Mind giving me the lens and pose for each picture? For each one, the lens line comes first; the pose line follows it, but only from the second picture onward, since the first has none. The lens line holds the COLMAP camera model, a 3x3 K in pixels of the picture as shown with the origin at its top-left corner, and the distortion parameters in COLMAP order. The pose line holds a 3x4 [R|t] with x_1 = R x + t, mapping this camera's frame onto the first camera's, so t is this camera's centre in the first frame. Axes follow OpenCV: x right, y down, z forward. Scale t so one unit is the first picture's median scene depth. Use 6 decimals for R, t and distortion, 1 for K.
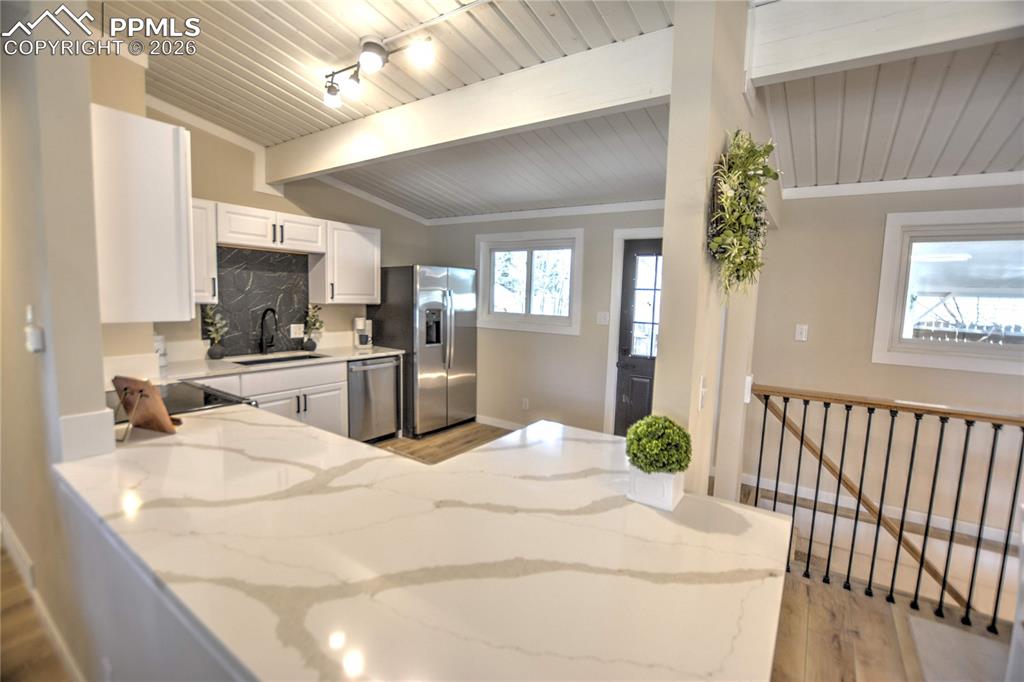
lens RADIAL K [[451.4, 0, 516.0], [0, 451.4, 342.4], [0, 0, 1]] dist [-0.029459, 0.000722]
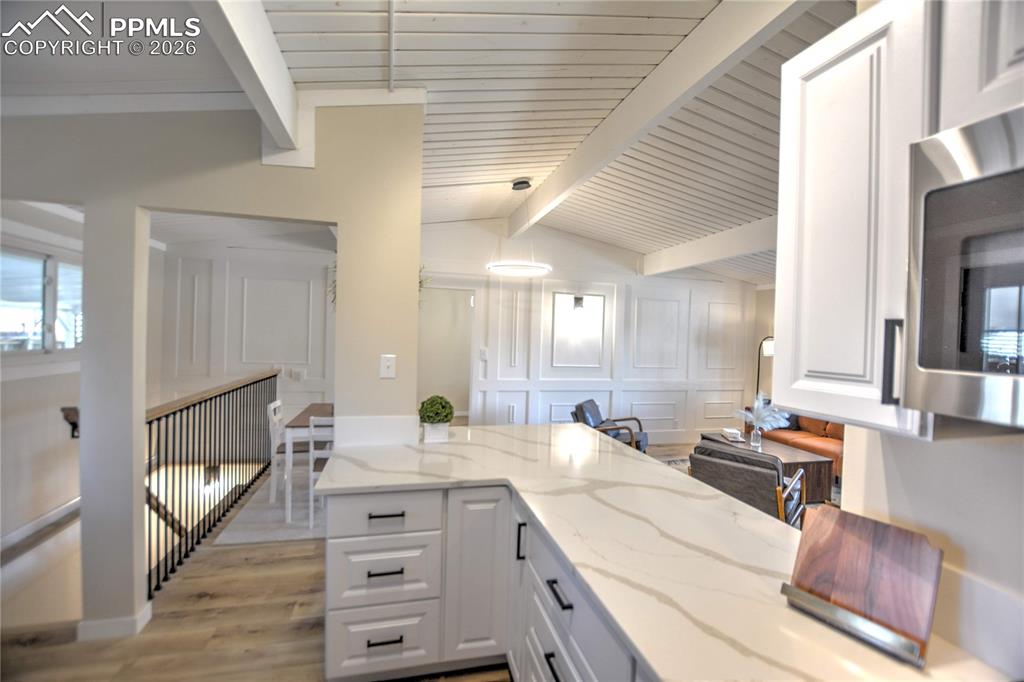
lens RADIAL K [[451.4, 0, 516.0], [0, 451.4, 342.4], [0, 0, 1]] dist [-0.029459, 0.000722]
pose [[-0.753278, -0.065250, 0.654458, -0.374809], [0.015740, 0.992993, 0.117119, -0.088363], [-0.657514, 0.098524, -0.746973, 0.711077]]
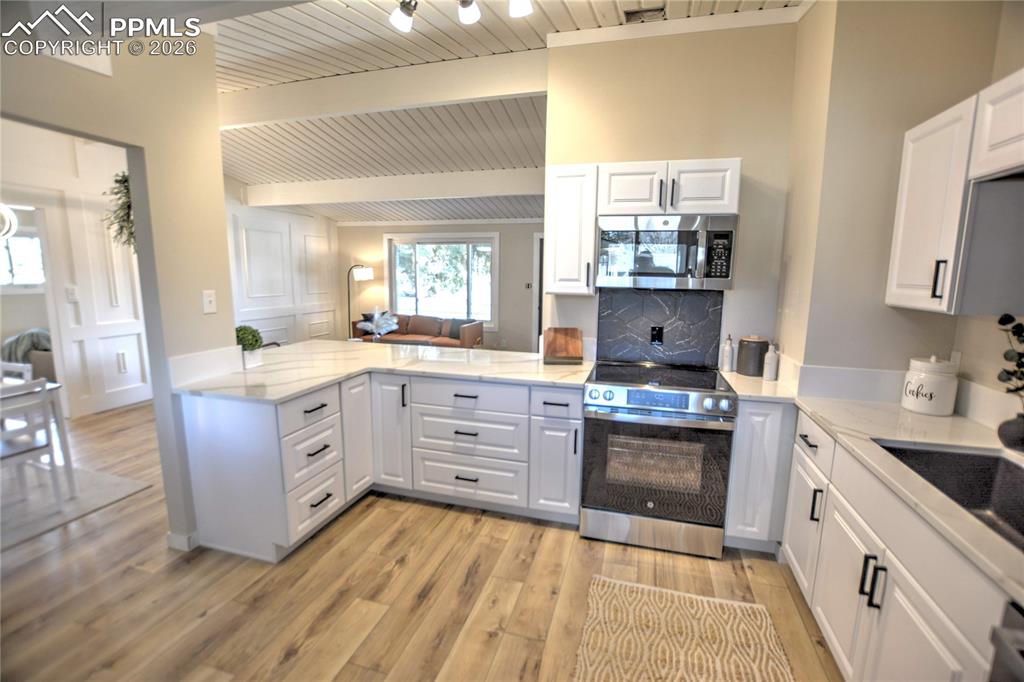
lens RADIAL K [[451.4, 0, 516.0], [0, 451.4, 342.4], [0, 0, 1]] dist [-0.029459, 0.000722]
pose [[-0.948083, 0.007170, -0.317941, -0.067892], [-0.073962, 0.967362, 0.242366, -0.113456], [0.309302, 0.253298, -0.916609, 1.071114]]
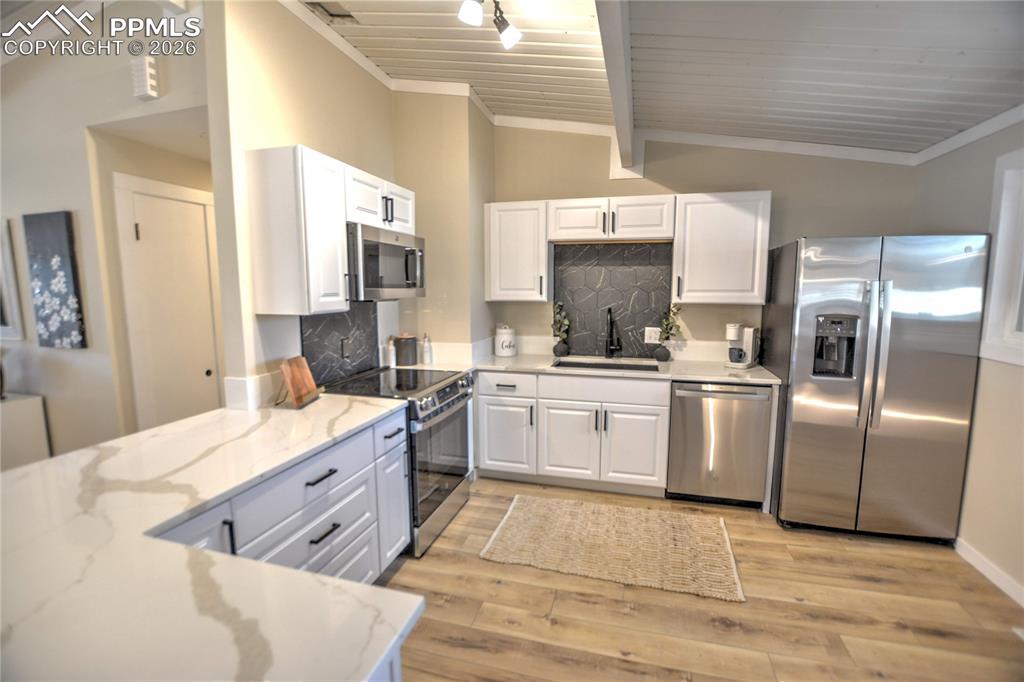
lens RADIAL K [[451.4, 0, 516.0], [0, 451.4, 342.4], [0, 0, 1]] dist [-0.029459, 0.000722]
pose [[0.320694, 0.087159, -0.943164, 0.234134], [-0.088739, 0.994142, 0.061697, -0.043092], [0.943017, 0.063909, 0.326550, 0.501791]]
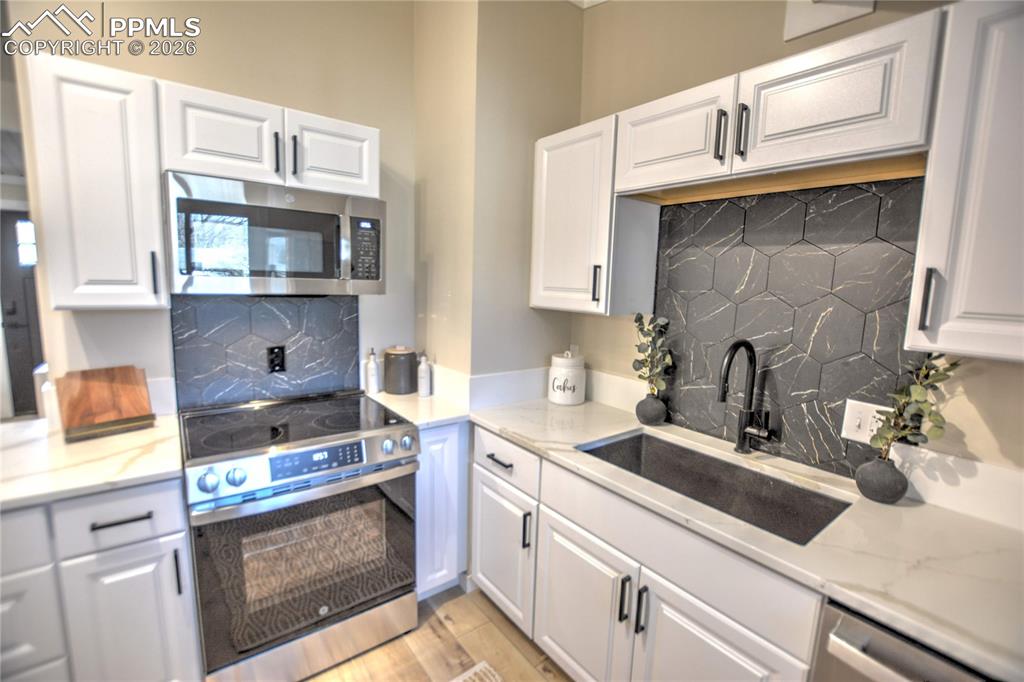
lens RADIAL K [[451.4, 0, 516.0], [0, 451.4, 342.4], [0, 0, 1]] dist [-0.029459, 0.000722]
pose [[-0.307145, 0.090597, -0.947341, -0.116885], [-0.142260, 0.979902, 0.139834, -0.094950], [0.940970, 0.177718, -0.288084, 0.875172]]
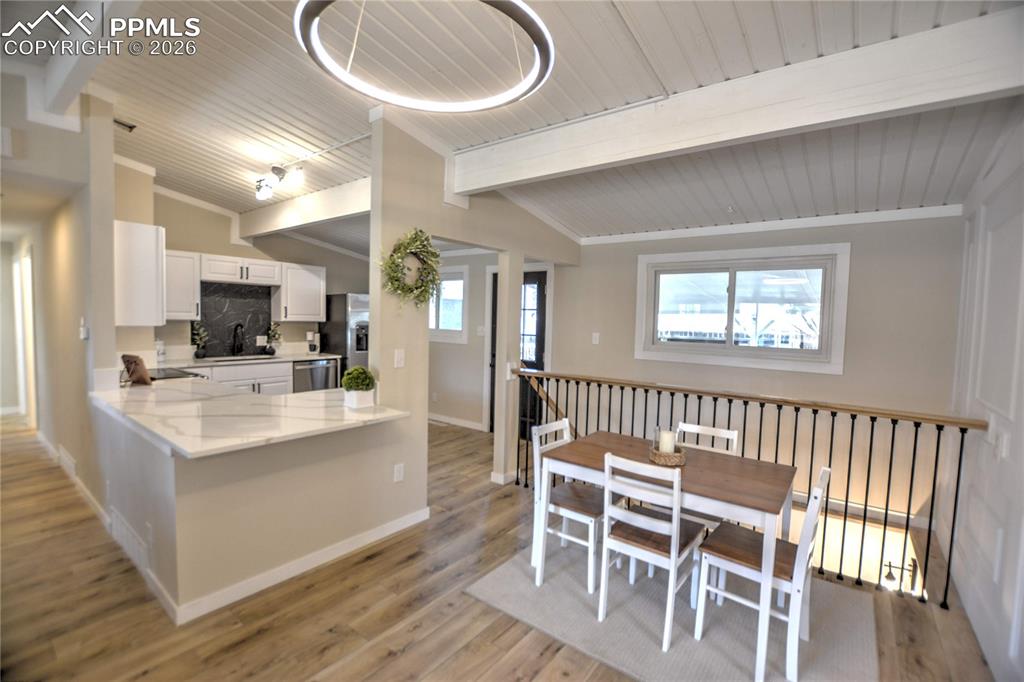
lens RADIAL K [[451.4, 0, 516.0], [0, 451.4, 342.4], [0, 0, 1]] dist [-0.029459, 0.000722]
pose [[0.998644, -0.002000, -0.052013, 0.387250], [-0.000692, 0.998662, -0.051700, 0.052623], [0.052047, 0.051666, 0.997307, -0.357084]]
